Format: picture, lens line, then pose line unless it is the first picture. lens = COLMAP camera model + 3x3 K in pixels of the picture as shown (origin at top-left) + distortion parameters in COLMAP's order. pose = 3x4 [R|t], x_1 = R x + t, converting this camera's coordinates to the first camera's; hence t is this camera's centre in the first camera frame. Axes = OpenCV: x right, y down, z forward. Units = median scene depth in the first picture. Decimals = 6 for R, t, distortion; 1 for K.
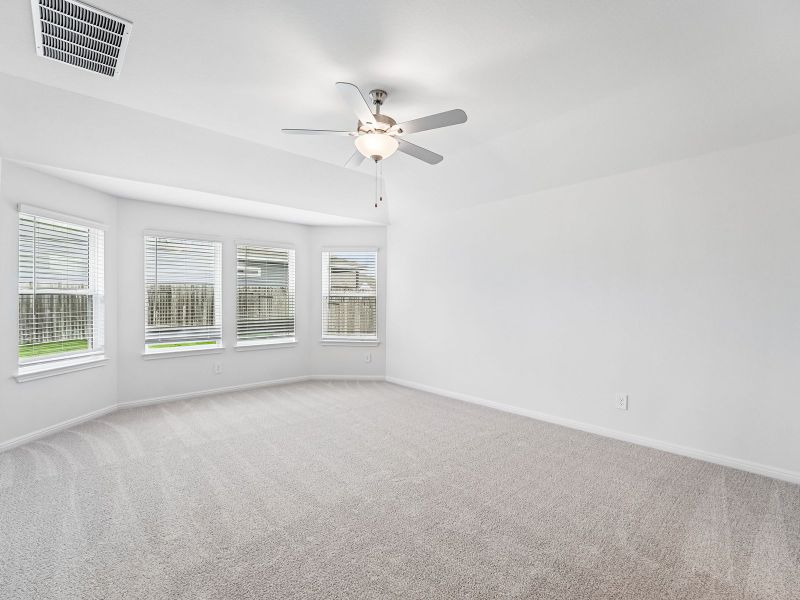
lens RADIAL K [[370.6, 0, 397.3], [0, 370.6, 299.1], [0, 0, 1]] dist [-0.022422, 0.000962]
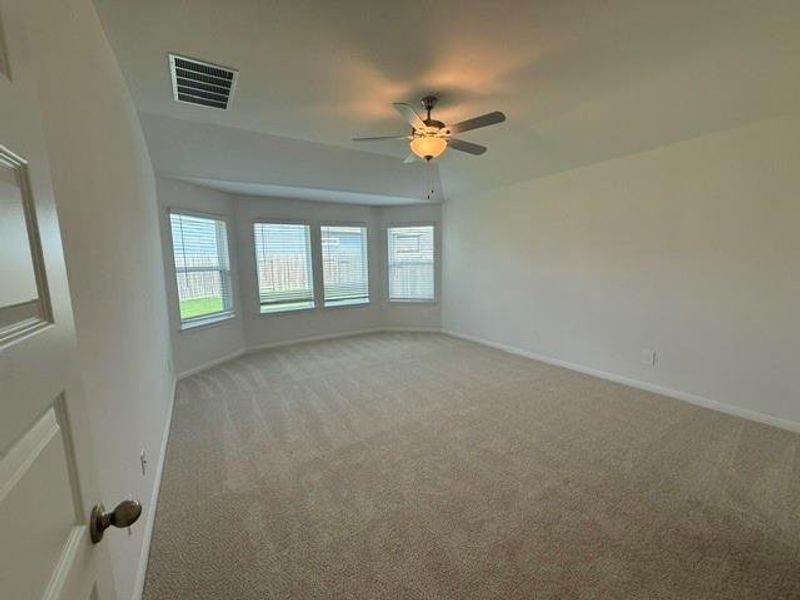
lens RADIAL K [[321.4, 0, 400.0], [0, 321.4, 300.0], [0, 0, 1]] dist [-0.009264, 0.000135]
pose [[0.985449, -0.001965, -0.169960, 0.029835], [0.023470, 0.991927, 0.124616, -0.051888], [0.168343, -0.126792, 0.977540, -0.101791]]
